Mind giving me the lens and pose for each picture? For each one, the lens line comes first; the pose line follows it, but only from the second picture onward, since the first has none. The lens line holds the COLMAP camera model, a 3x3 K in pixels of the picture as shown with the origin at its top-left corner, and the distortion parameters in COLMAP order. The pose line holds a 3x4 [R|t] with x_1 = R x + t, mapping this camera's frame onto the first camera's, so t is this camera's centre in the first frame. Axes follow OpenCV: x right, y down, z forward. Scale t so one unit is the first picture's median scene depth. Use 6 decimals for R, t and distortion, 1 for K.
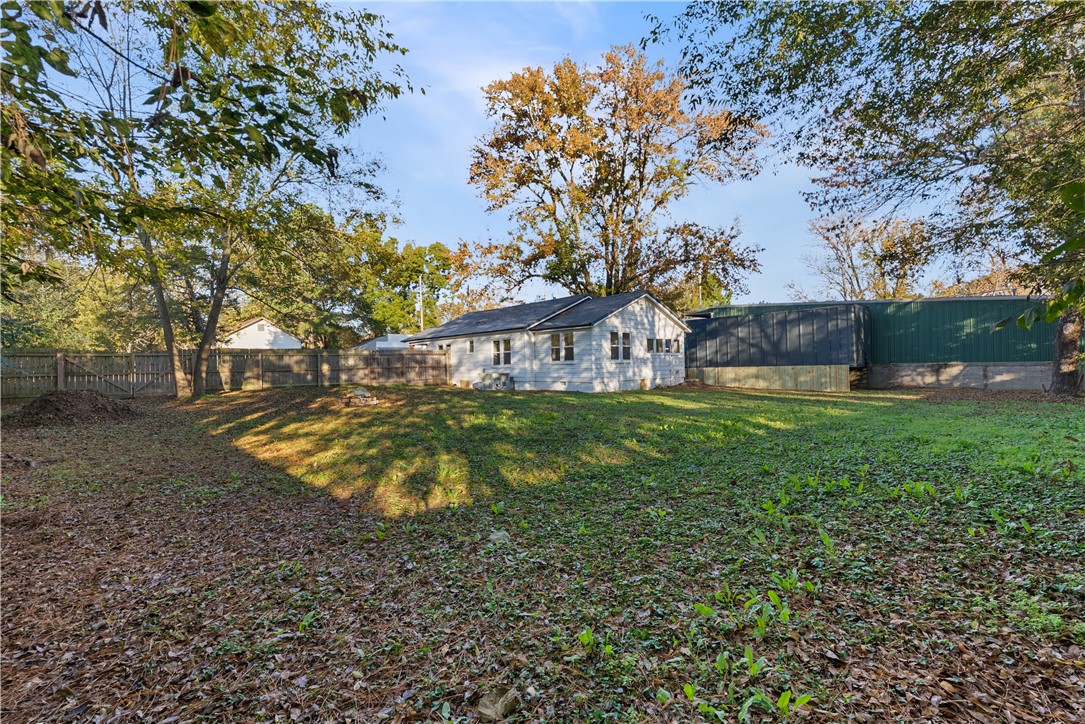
lens RADIAL K [[488.7, 0, 542.5], [0, 488.7, 362.0], [0, 0, 1]] dist [-0.005959, -0.000095]
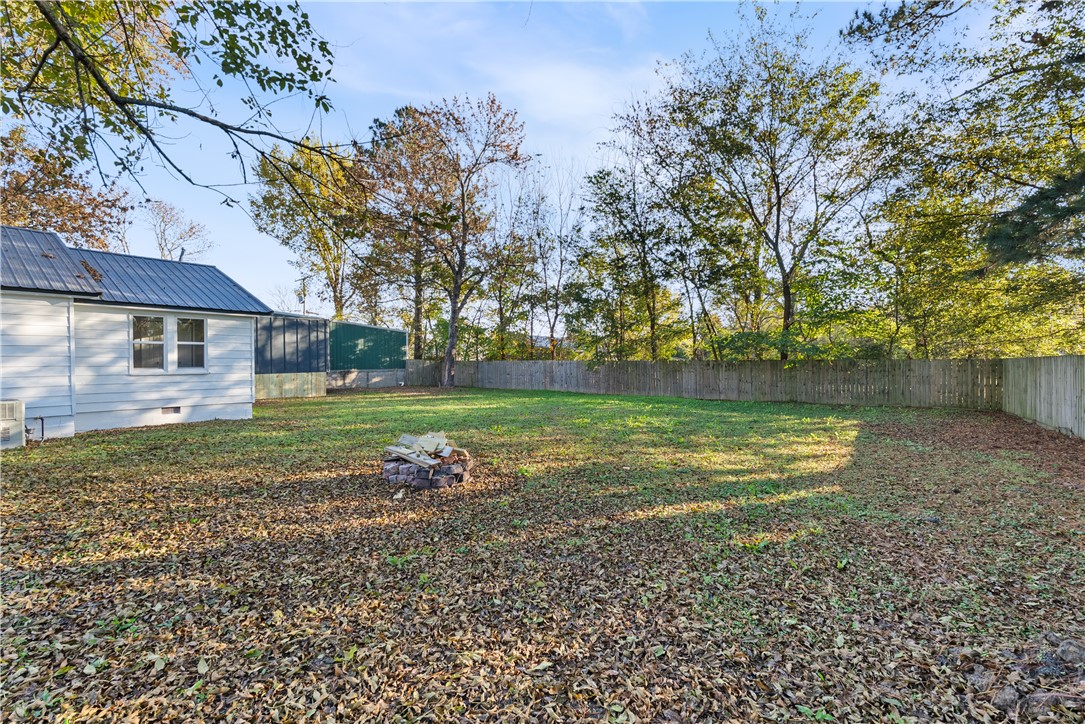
lens RADIAL K [[488.7, 0, 542.5], [0, 488.7, 362.0], [0, 0, 1]] dist [-0.005959, -0.000095]
pose [[-0.224112, 0.013413, 0.974471, -0.575719], [0.002213, 0.999910, -0.013254, -0.001745], [-0.974561, -0.000814, -0.224122, 0.725114]]
